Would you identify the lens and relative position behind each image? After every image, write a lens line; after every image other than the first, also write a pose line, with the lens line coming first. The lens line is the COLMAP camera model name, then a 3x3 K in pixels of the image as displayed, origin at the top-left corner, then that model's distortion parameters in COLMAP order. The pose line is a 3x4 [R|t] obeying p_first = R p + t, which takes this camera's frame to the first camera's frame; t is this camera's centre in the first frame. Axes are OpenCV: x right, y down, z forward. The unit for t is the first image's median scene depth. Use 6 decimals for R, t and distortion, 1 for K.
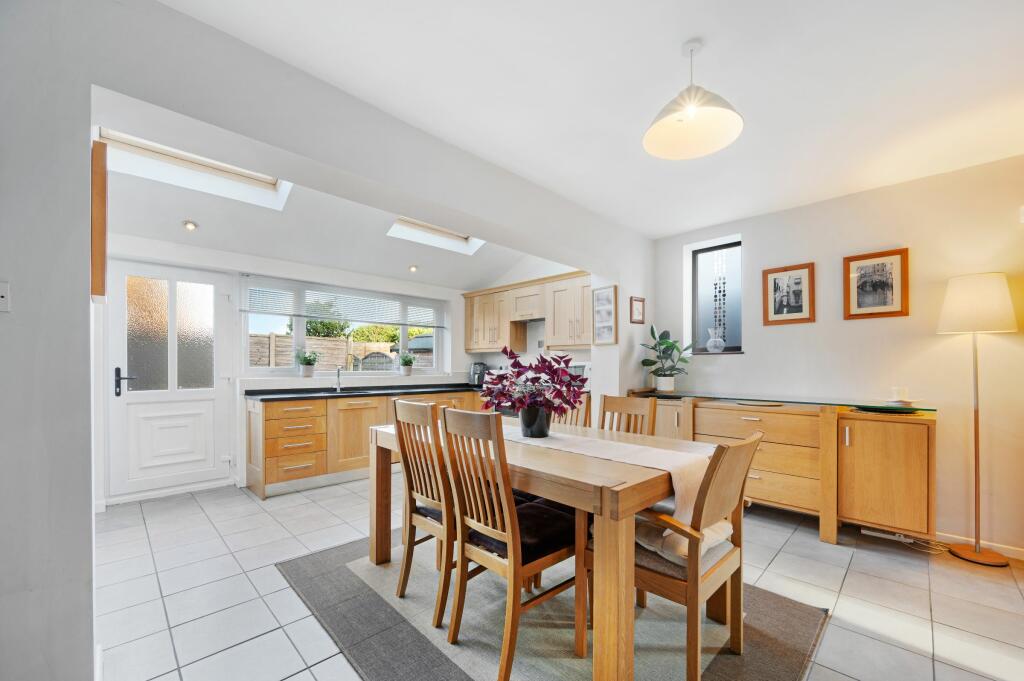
lens RADIAL K [[395.3, 0, 521.8], [0, 395.3, 362.4], [0, 0, 1]] dist [-0.012035, -0.000048]
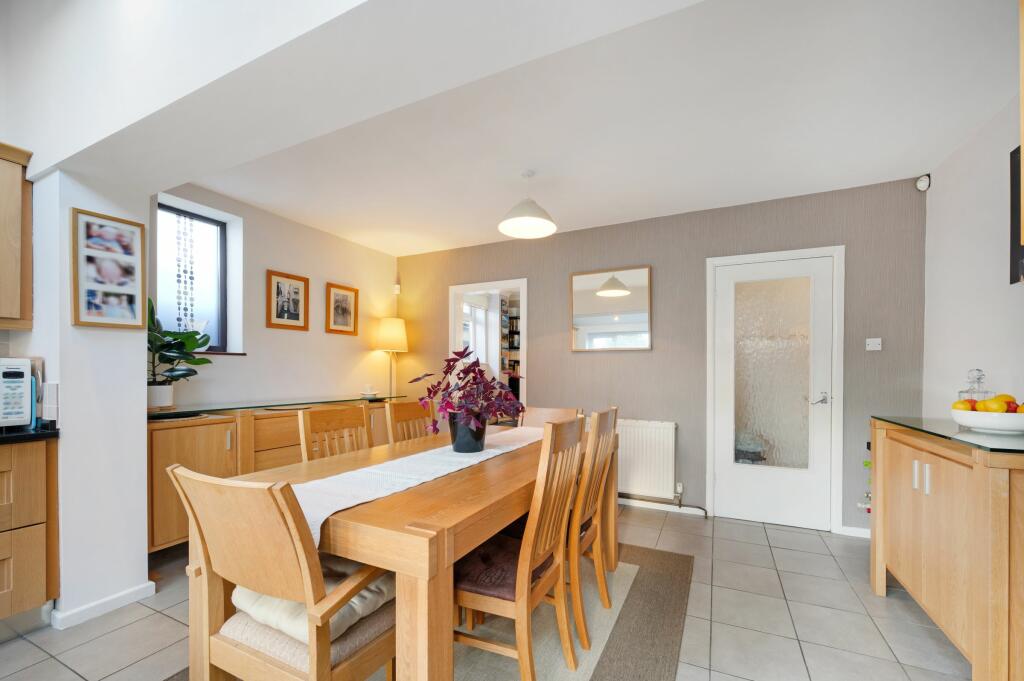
lens RADIAL K [[395.3, 0, 526.7], [0, 395.3, 366.4], [0, 0, 1]] dist [-0.012035, -0.000048]
pose [[-0.336732, 0.005588, 0.941584, -0.511443], [-0.016337, 0.999797, -0.011775, 0.002309], [-0.941459, -0.019347, -0.336572, 0.744981]]
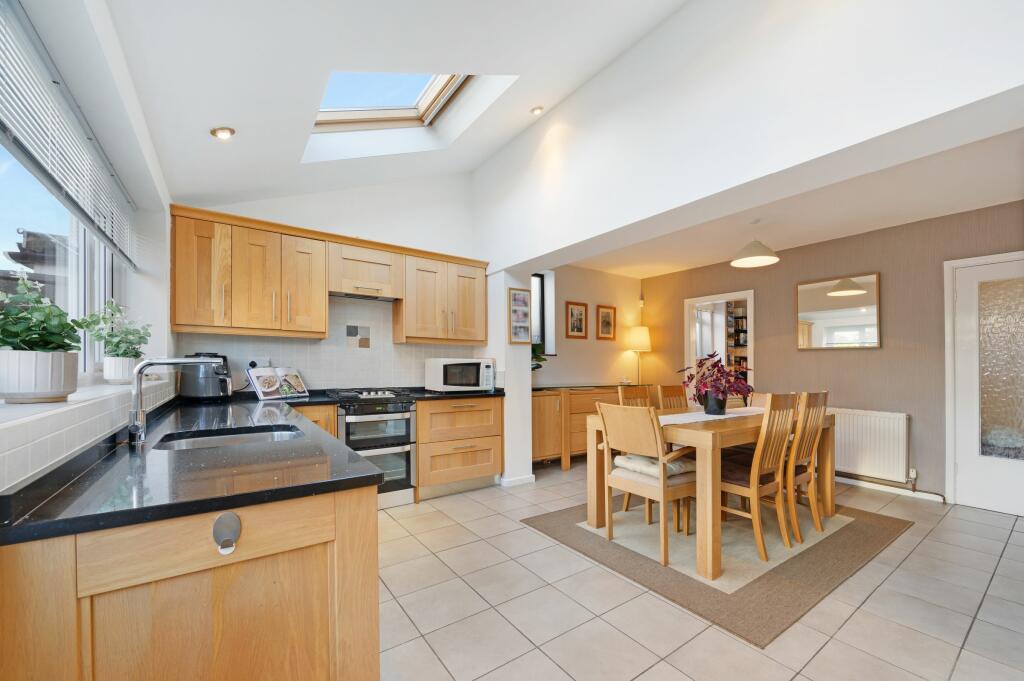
lens RADIAL K [[395.3, 0, 535.6], [0, 395.3, 356.2], [0, 0, 1]] dist [-0.012035, -0.000048]
pose [[0.158902, 0.020389, 0.987084, -0.922549], [-0.019775, 0.999652, -0.017465, 0.005390], [-0.987096, -0.016744, 0.159250, 0.897779]]
